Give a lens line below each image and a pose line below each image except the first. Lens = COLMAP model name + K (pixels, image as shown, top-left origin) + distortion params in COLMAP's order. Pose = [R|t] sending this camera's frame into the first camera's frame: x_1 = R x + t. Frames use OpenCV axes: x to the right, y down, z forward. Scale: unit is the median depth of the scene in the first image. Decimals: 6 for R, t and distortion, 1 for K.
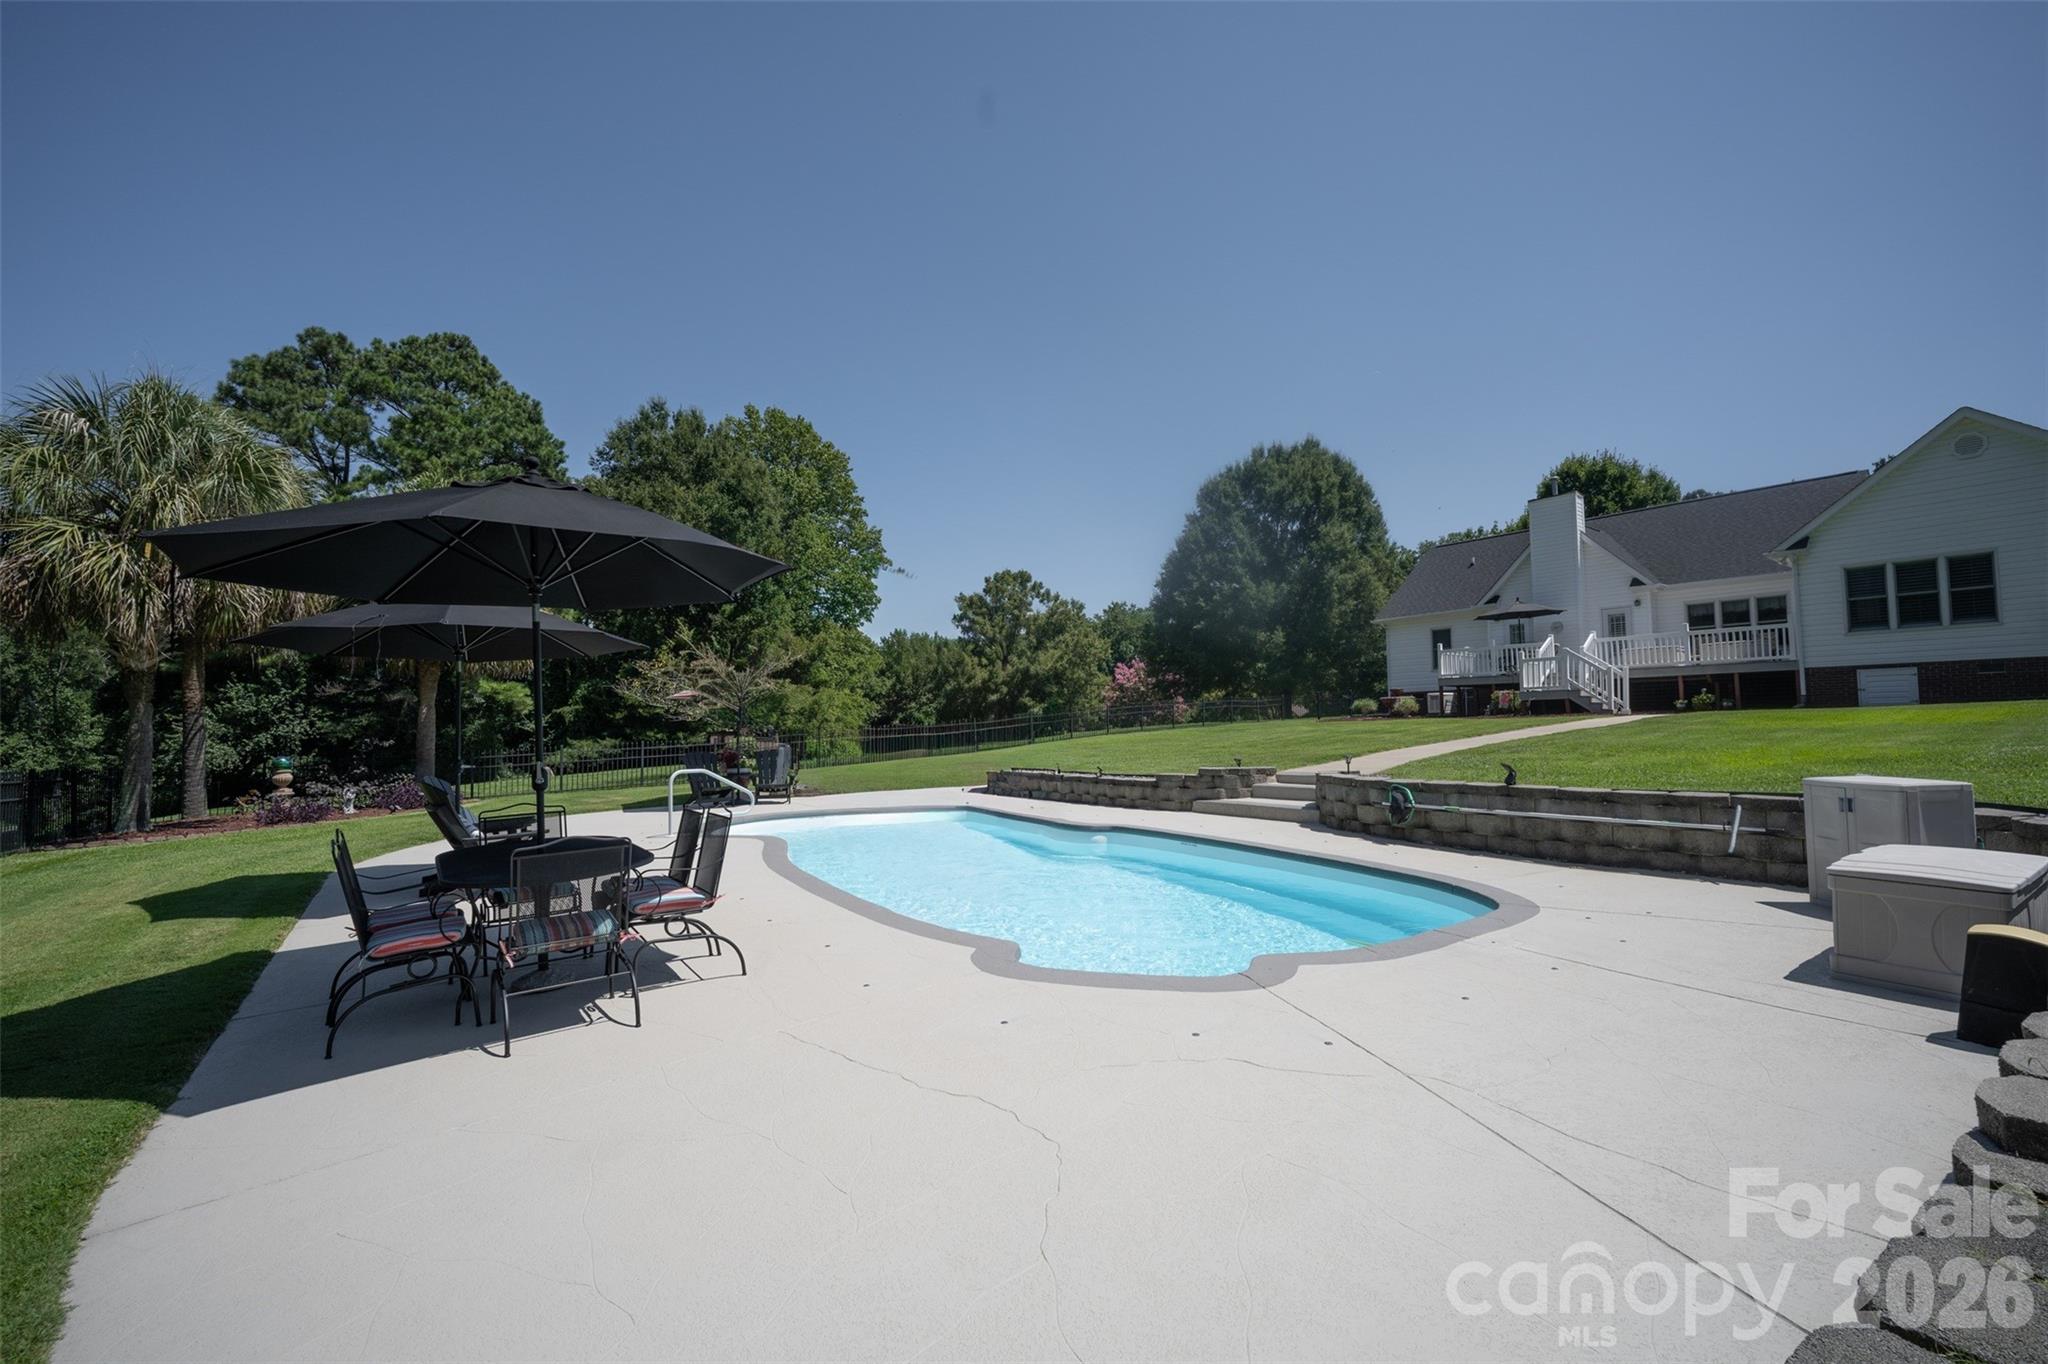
lens RADIAL K [[827.9, 0, 1024.0], [0, 827.9, 682.0], [0, 0, 1]] dist [0.116119, 0.000009]
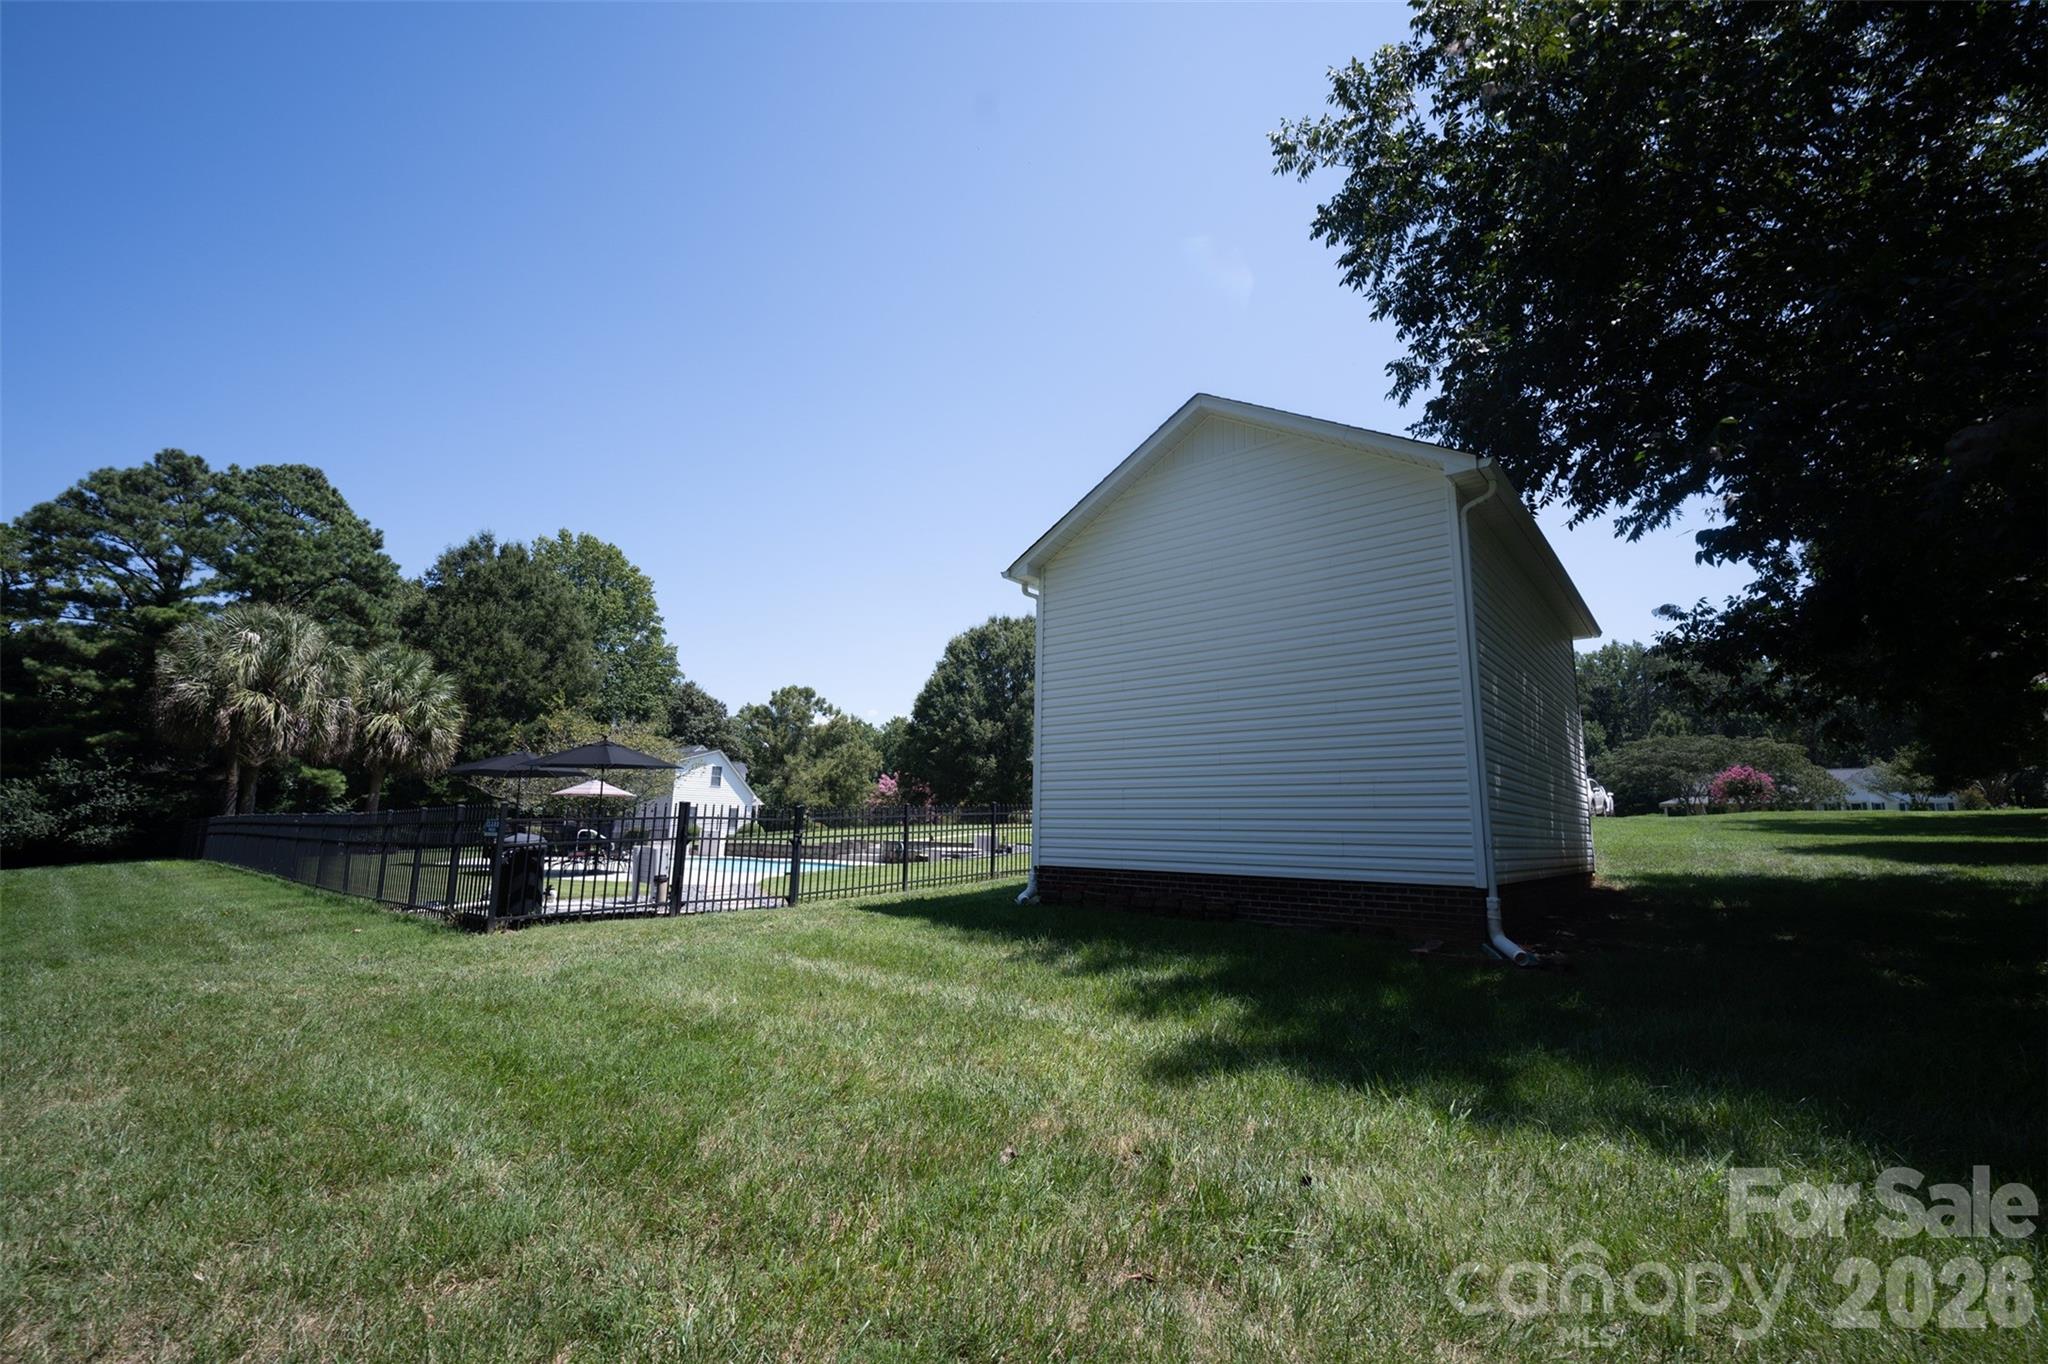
lens RADIAL K [[845.9, 0, 1051.3], [0, 845.9, 692.7], [0, 0, 1]] dist [-0.003698, -0.001098]
pose [[0.963847, 0.072177, 0.256493, 0.036749], [-0.042578, 0.991964, -0.119139, -0.006737], [-0.263031, 0.103911, 0.959175, -0.293612]]
